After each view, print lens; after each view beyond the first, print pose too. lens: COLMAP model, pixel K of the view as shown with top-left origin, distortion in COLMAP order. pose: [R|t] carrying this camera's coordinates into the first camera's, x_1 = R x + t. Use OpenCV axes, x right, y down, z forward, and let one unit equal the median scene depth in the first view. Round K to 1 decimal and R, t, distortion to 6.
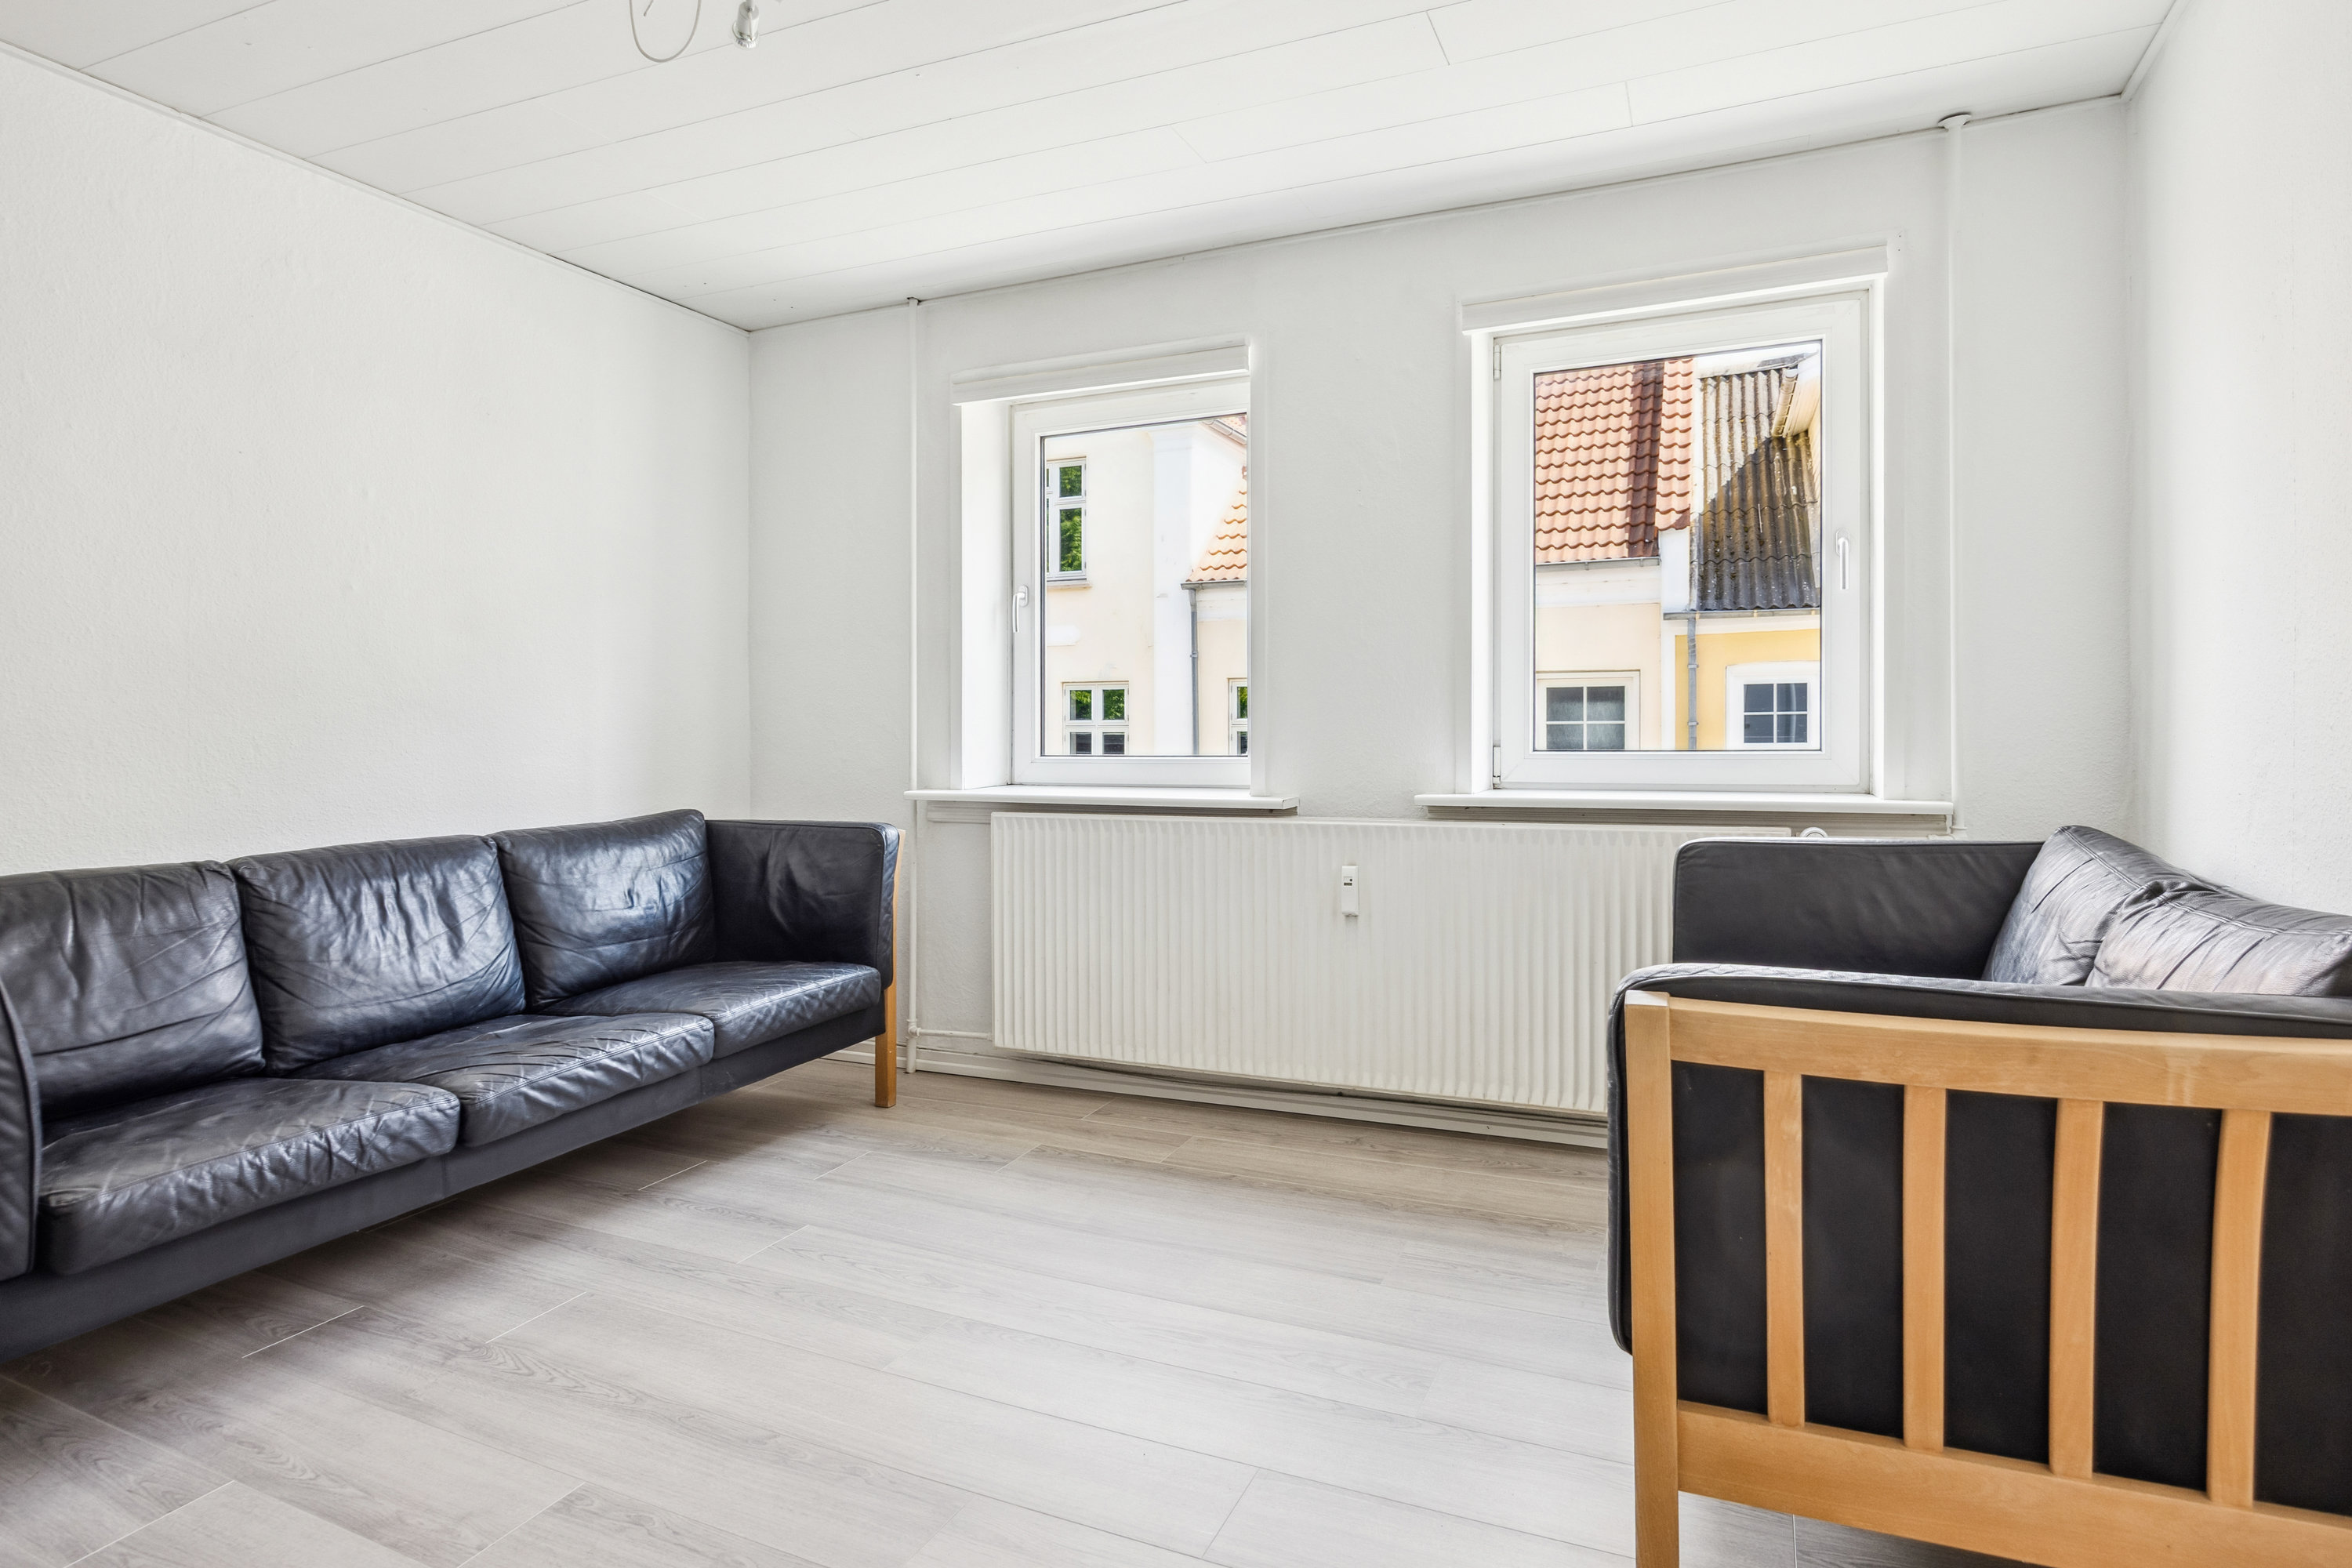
lens RADIAL K [[1246.8, 0, 1177.8], [0, 1246.8, 749.8], [0, 0, 1]] dist [-0.004647, -0.000354]
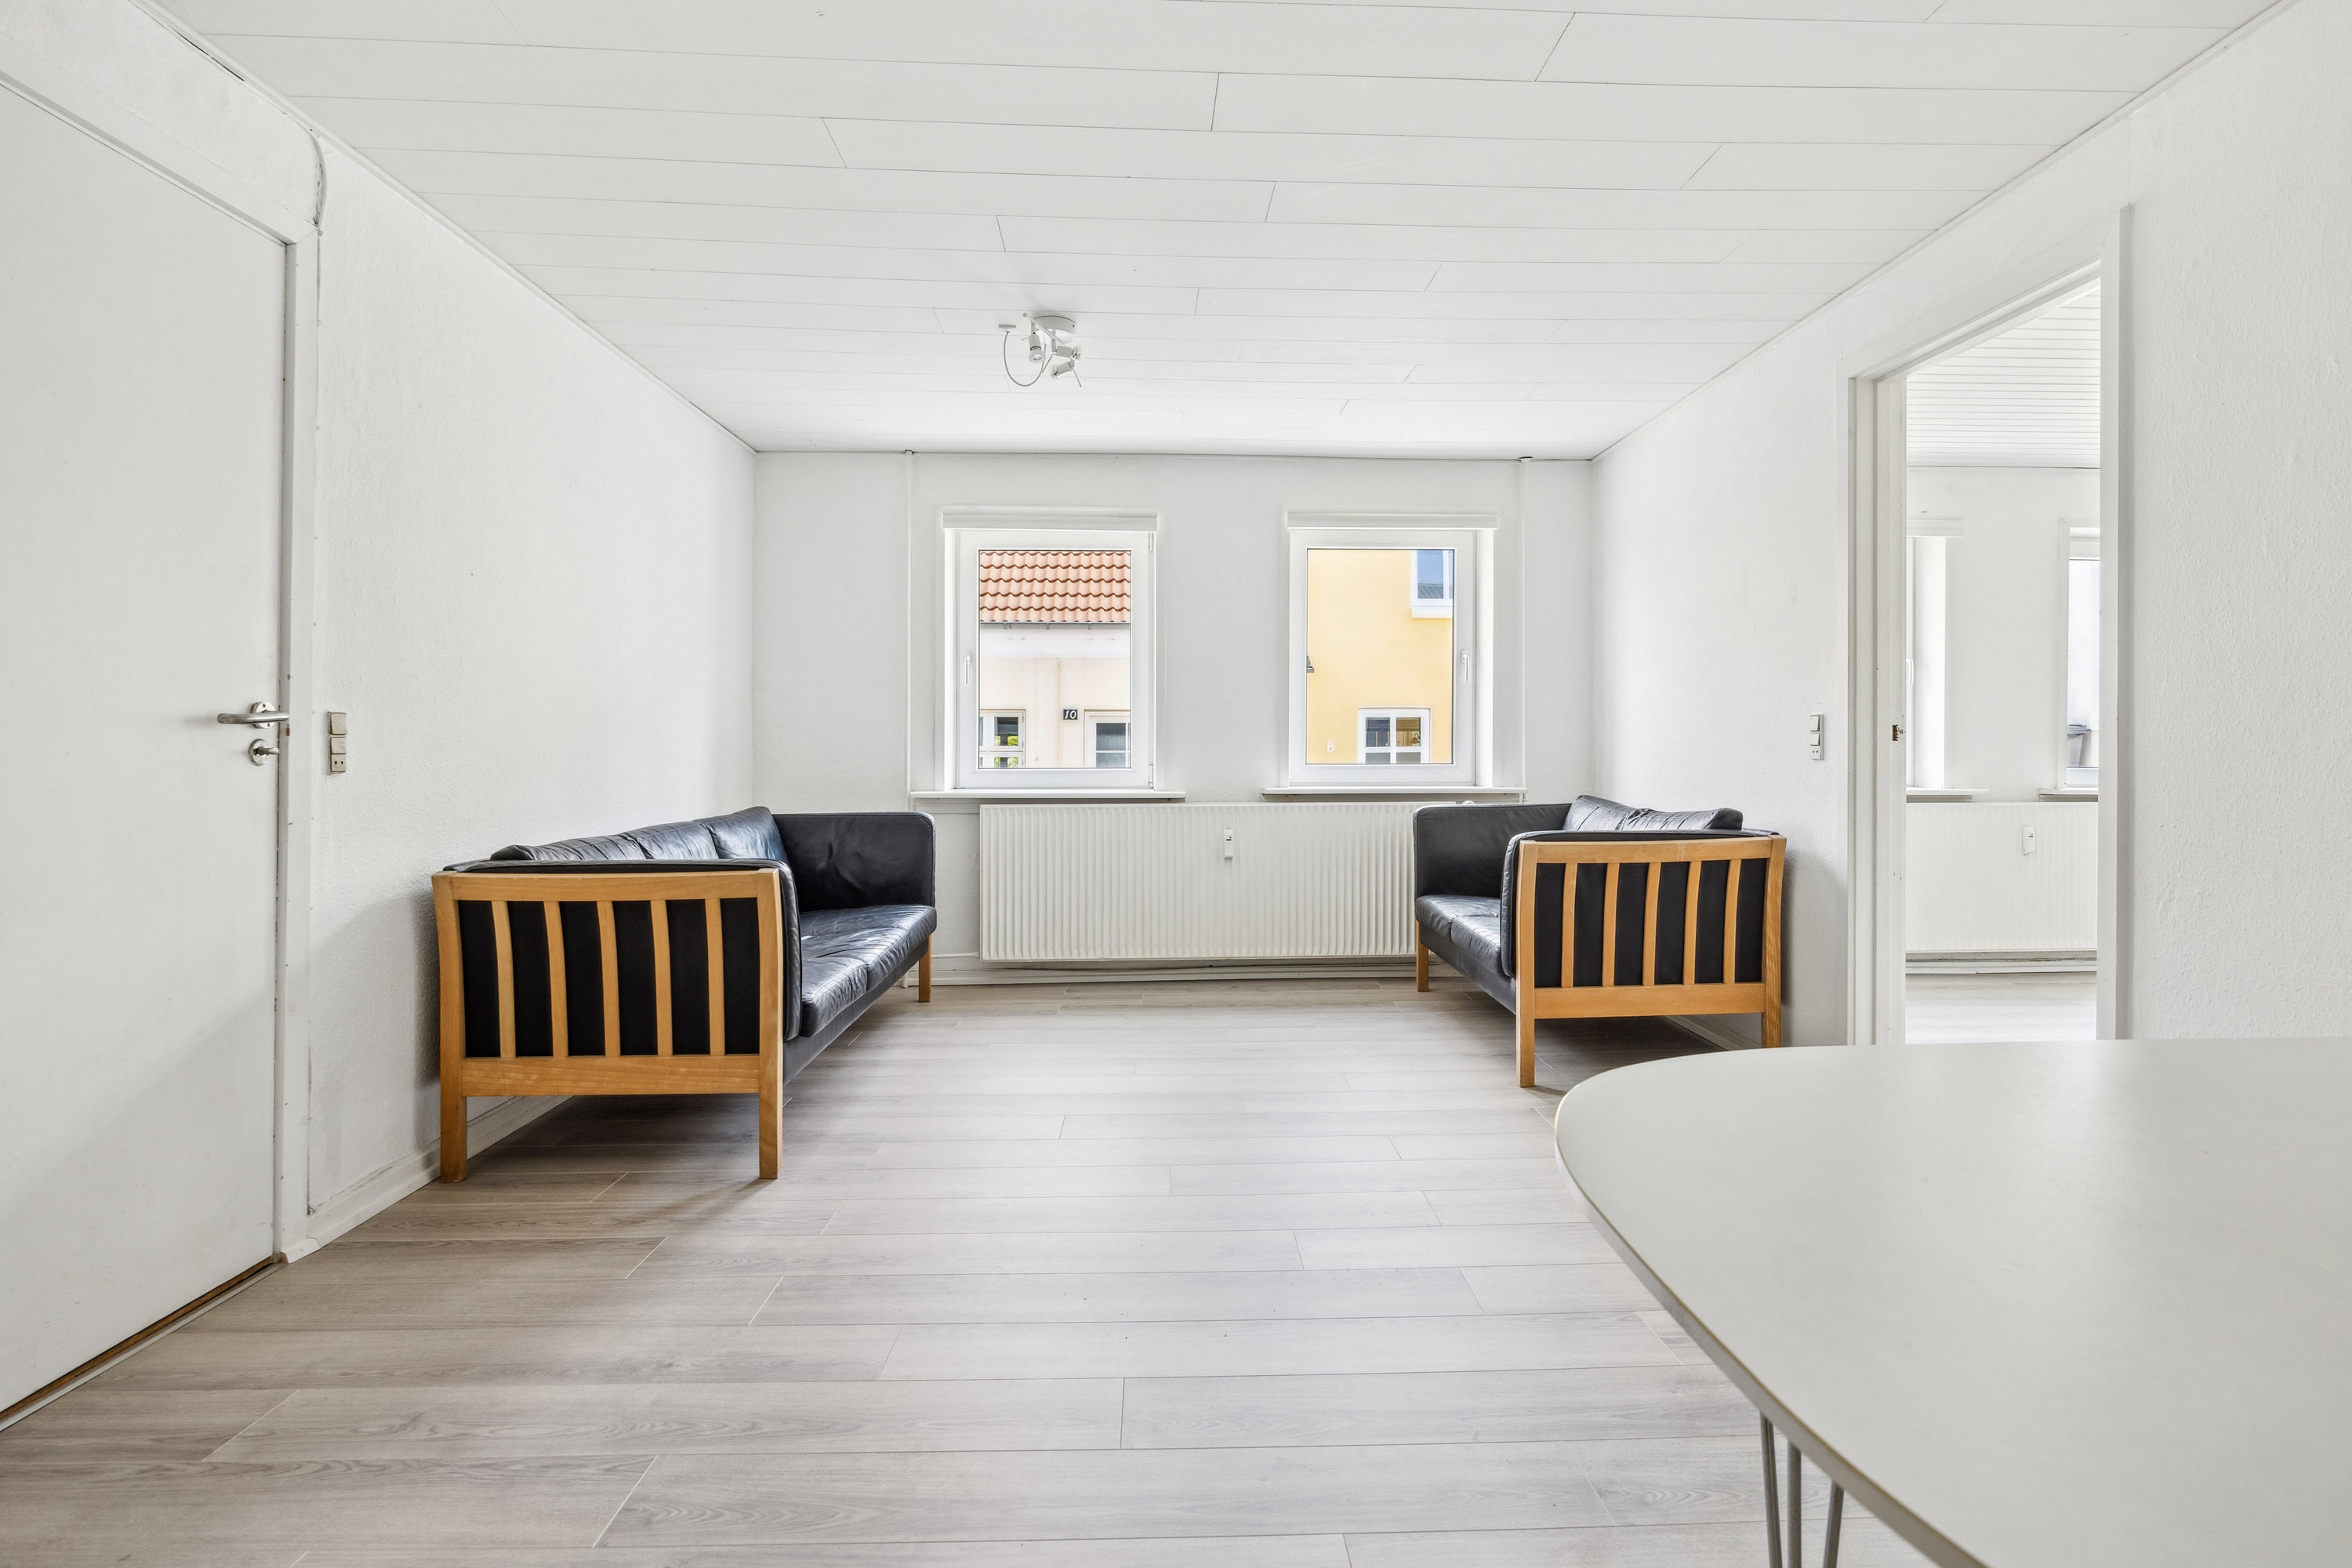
lens RADIAL K [[1221.4, 0, 1176.0], [0, 1221.4, 784.0], [0, 0, 1]] dist [-0.000066, -0.000120]
pose [[0.899280, -0.005287, 0.437341, -0.657422], [0.004005, 0.999985, 0.003854, 0.023114], [-0.437355, -0.001714, 0.899287, -0.482660]]
